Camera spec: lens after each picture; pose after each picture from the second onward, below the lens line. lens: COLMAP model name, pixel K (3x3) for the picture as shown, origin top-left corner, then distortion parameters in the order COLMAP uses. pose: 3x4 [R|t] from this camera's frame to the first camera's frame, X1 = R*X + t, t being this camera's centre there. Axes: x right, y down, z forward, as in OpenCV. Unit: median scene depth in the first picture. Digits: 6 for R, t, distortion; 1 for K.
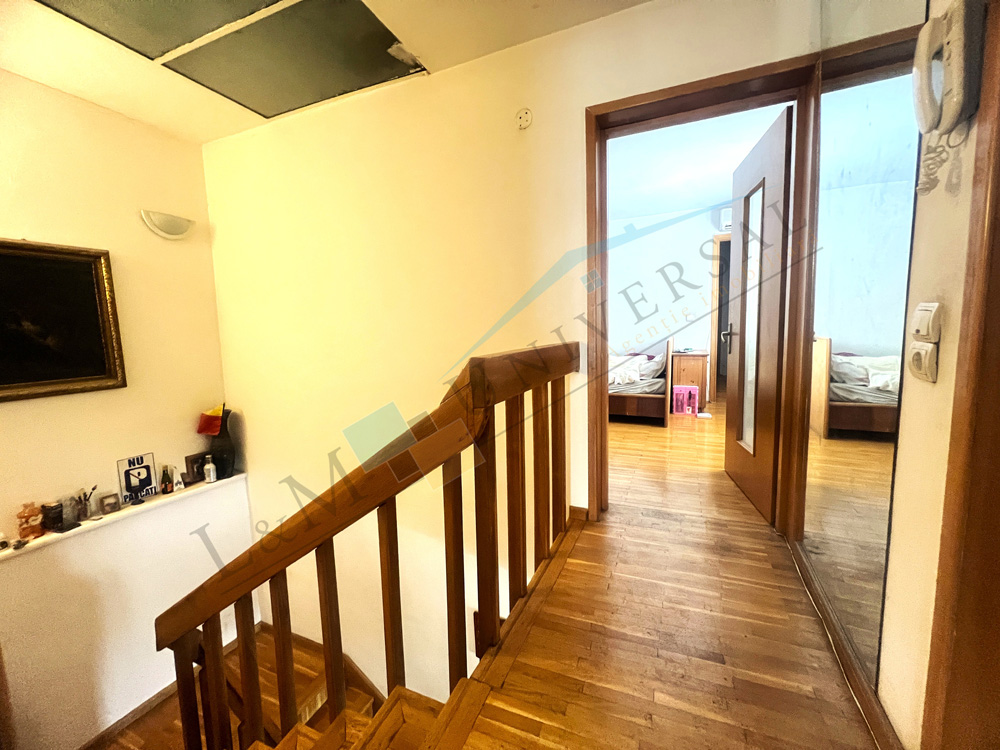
lens RADIAL K [[402.9, 0, 499.5], [0, 402.9, 371.0], [0, 0, 1]] dist [-0.000236, 0.000407]
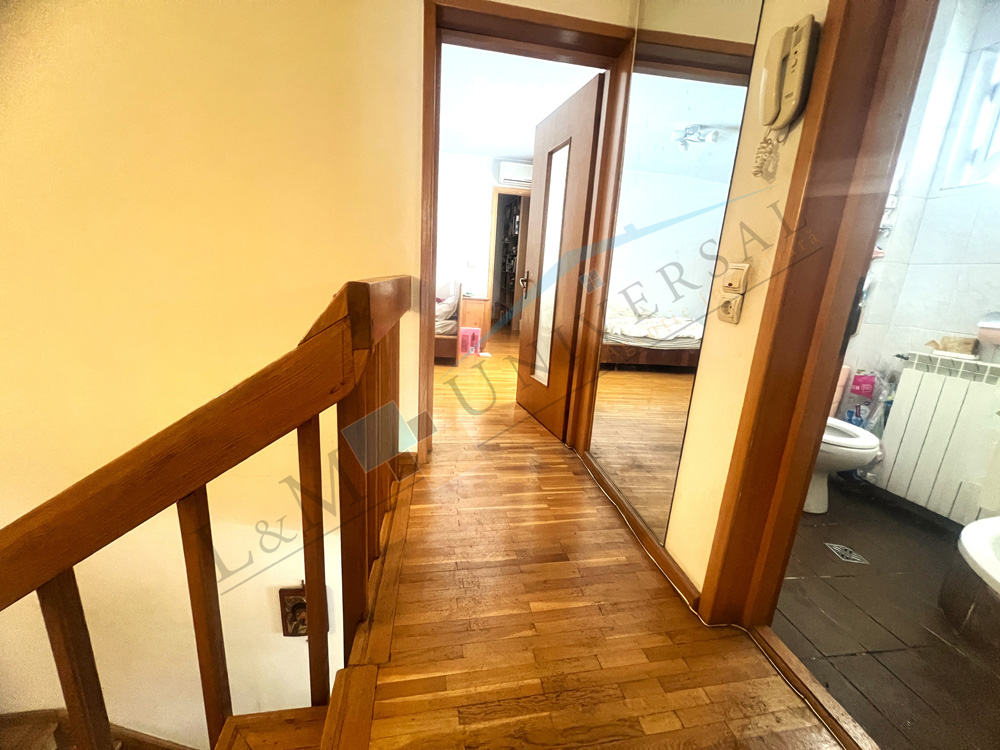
lens RADIAL K [[402.9, 0, 499.5], [0, 402.9, 371.0], [0, 0, 1]] dist [-0.000236, 0.000407]
pose [[0.835616, -0.047270, 0.547277, -0.159632], [-0.031124, 0.990616, 0.133085, 0.014369], [-0.548432, -0.128241, 0.826303, 0.134544]]
